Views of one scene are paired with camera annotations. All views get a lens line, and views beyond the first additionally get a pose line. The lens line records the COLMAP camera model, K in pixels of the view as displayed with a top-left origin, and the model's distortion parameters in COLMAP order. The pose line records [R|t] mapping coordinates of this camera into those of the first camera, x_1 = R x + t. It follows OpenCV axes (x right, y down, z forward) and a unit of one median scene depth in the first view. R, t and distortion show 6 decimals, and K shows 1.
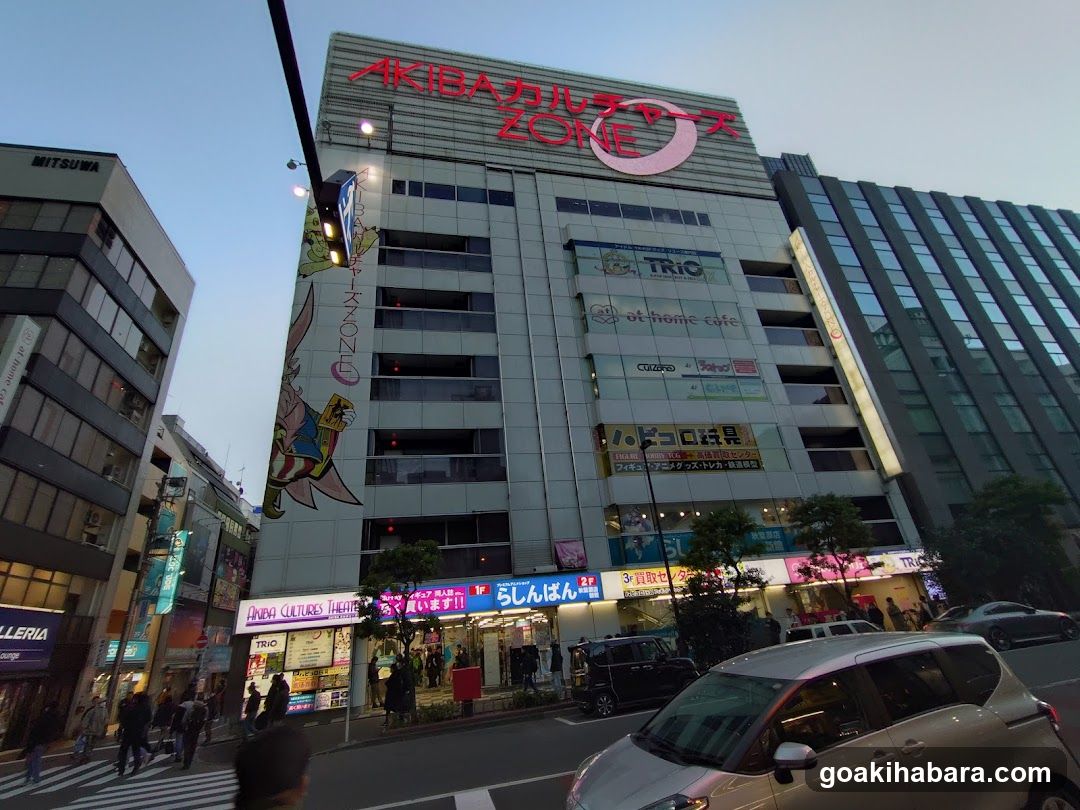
lens RADIAL K [[487.6, 0, 540.8], [0, 487.6, 404.2], [0, 0, 1]] dist [0.001328, 0.000095]
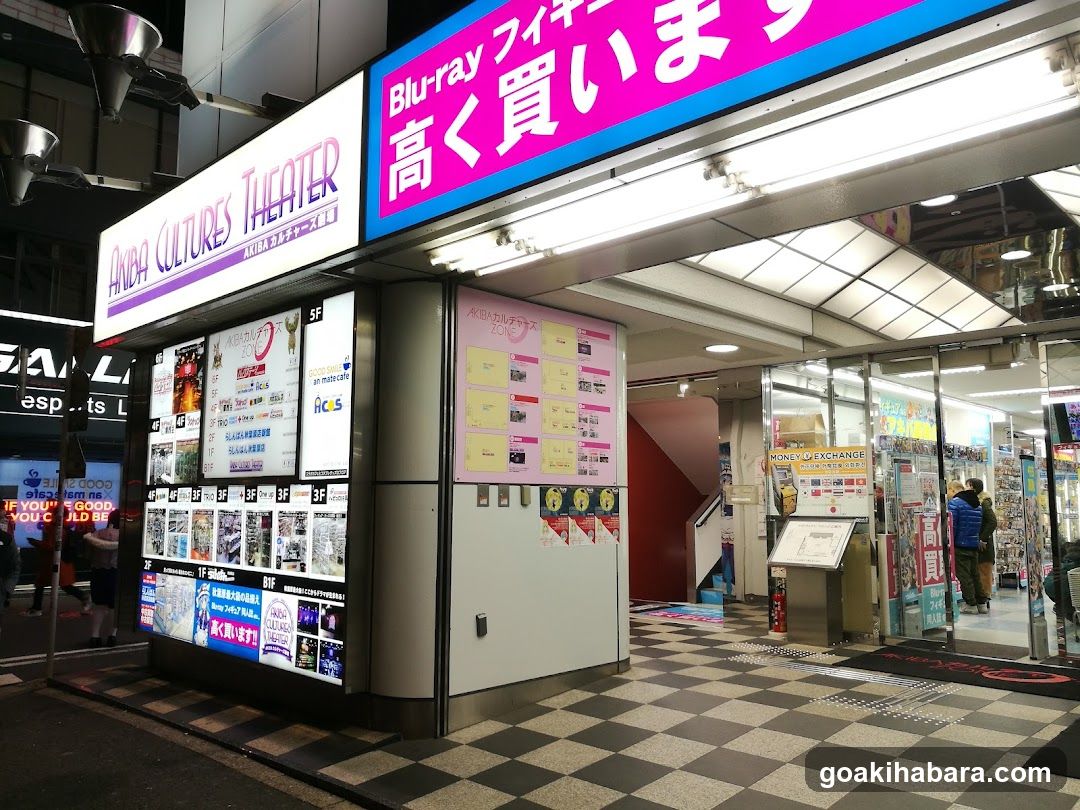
lens RADIAL K [[846.1, 0, 539.0], [0, 846.1, 405.1], [0, 0, 1]] dist [-0.001489, -0.000188]
pose [[0.546976, 0.005195, -0.837132, -0.087299], [0.306304, 0.929398, 0.205904, 0.457477], [0.779099, -0.369041, 0.506768, 0.892723]]
